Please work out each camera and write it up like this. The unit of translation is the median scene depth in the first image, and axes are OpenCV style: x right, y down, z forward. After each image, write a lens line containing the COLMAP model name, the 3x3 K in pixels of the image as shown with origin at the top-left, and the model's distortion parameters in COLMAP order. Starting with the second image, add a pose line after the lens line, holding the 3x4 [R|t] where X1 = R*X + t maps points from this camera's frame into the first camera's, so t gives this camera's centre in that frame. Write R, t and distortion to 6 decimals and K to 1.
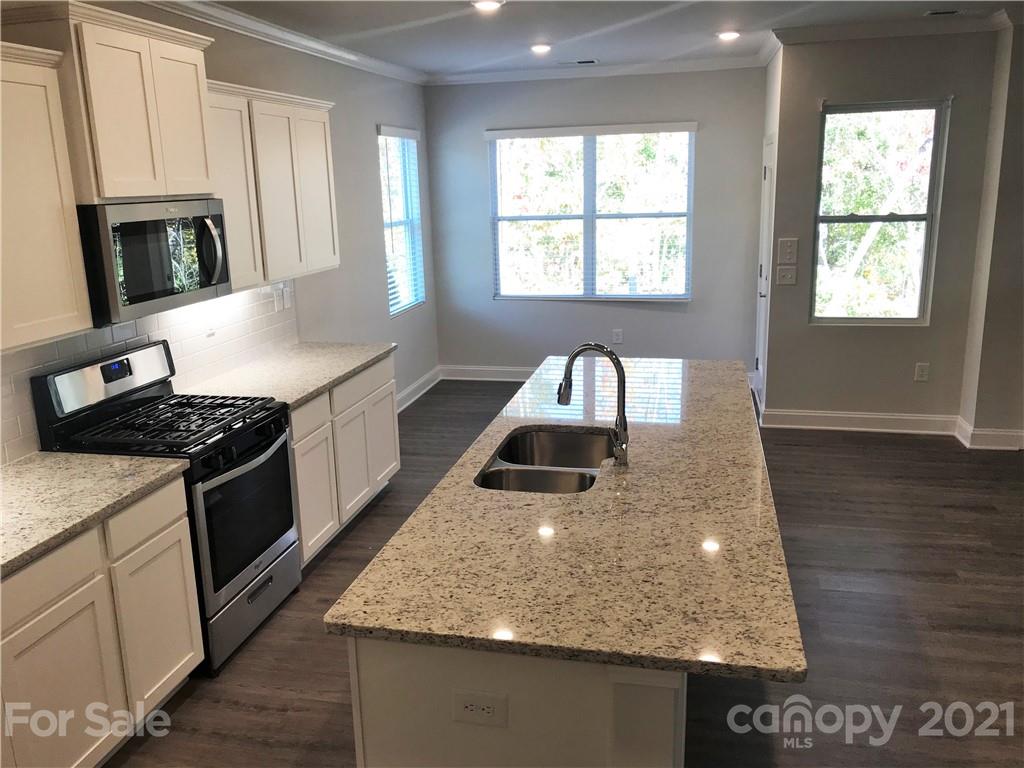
lens RADIAL K [[843.2, 0, 512.0], [0, 843.2, 384.0], [0, 0, 1]] dist [0.010766, 0.002491]
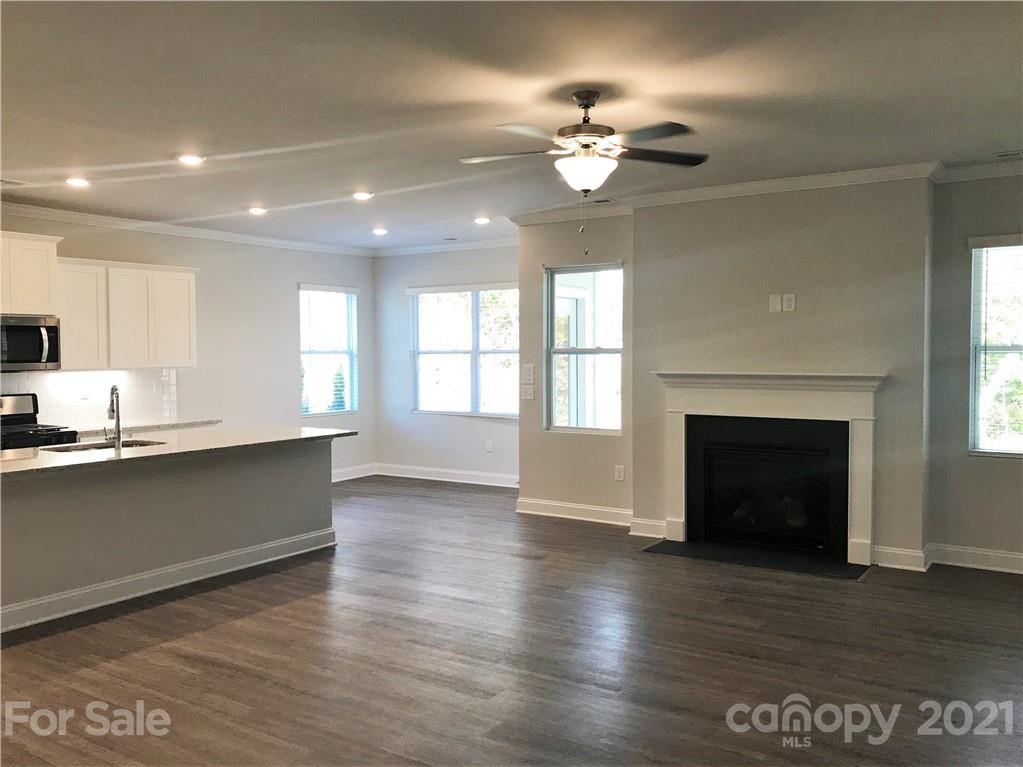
lens RADIAL K [[882.4, 0, 511.5], [0, 882.4, 383.5], [0, 0, 1]] dist [0.052714, -0.000627]
pose [[0.928803, 0.036097, -0.368813, 0.788579], [-0.106461, 0.979281, -0.172262, 0.093896], [0.354953, 0.199262, 0.913402, -0.253828]]
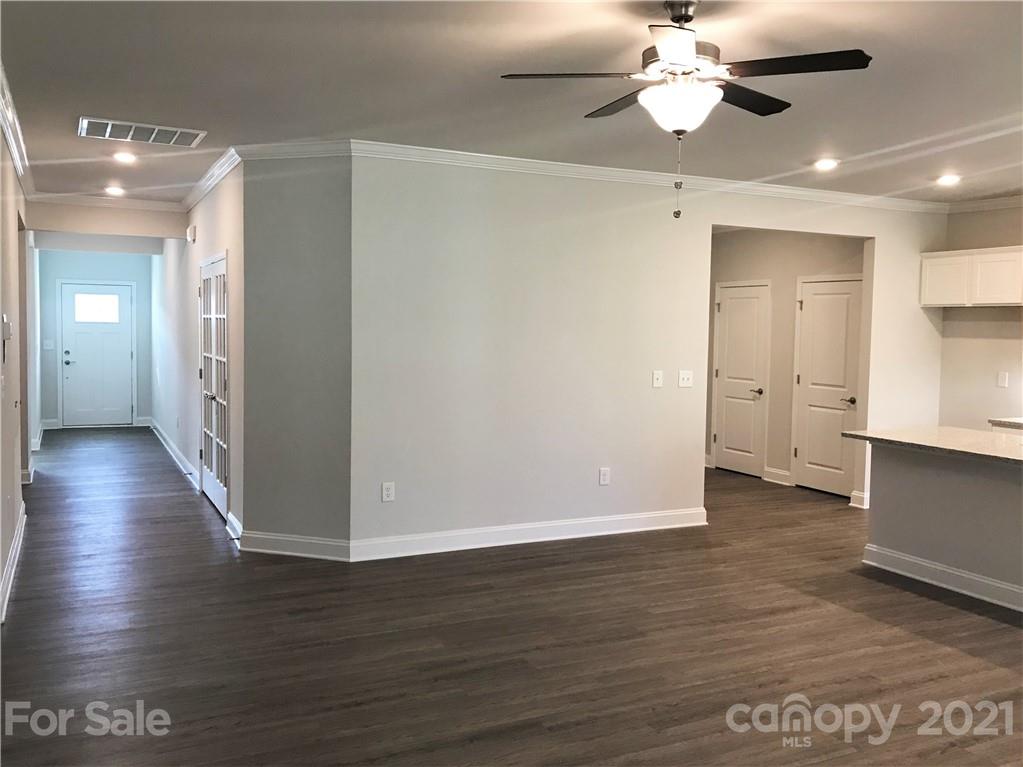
lens RADIAL K [[892.9, 0, 534.3], [0, 892.9, 371.3], [0, 0, 1]] dist [0.046704, 0.002373]
pose [[-0.766652, 0.041219, -0.640738, 0.997623], [-0.152595, 0.957647, 0.244188, -0.167500], [0.623666, 0.284980, -0.727892, 0.769227]]
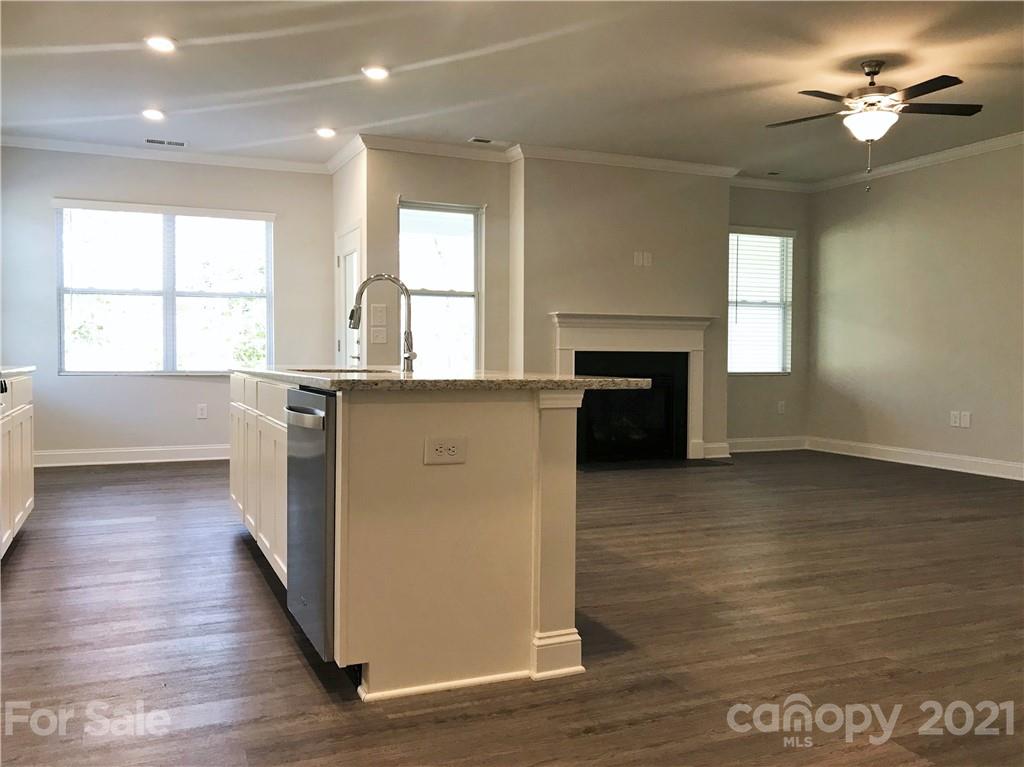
lens RADIAL K [[864.3, 0, 512.0], [0, 864.3, 383.5], [0, 0, 1]] dist [0.033060, -0.004568]
pose [[0.808675, 0.009668, 0.588176, -0.228814], [0.112495, 0.978870, -0.170758, 0.160292], [-0.577399, 0.204255, 0.790500, -0.044484]]
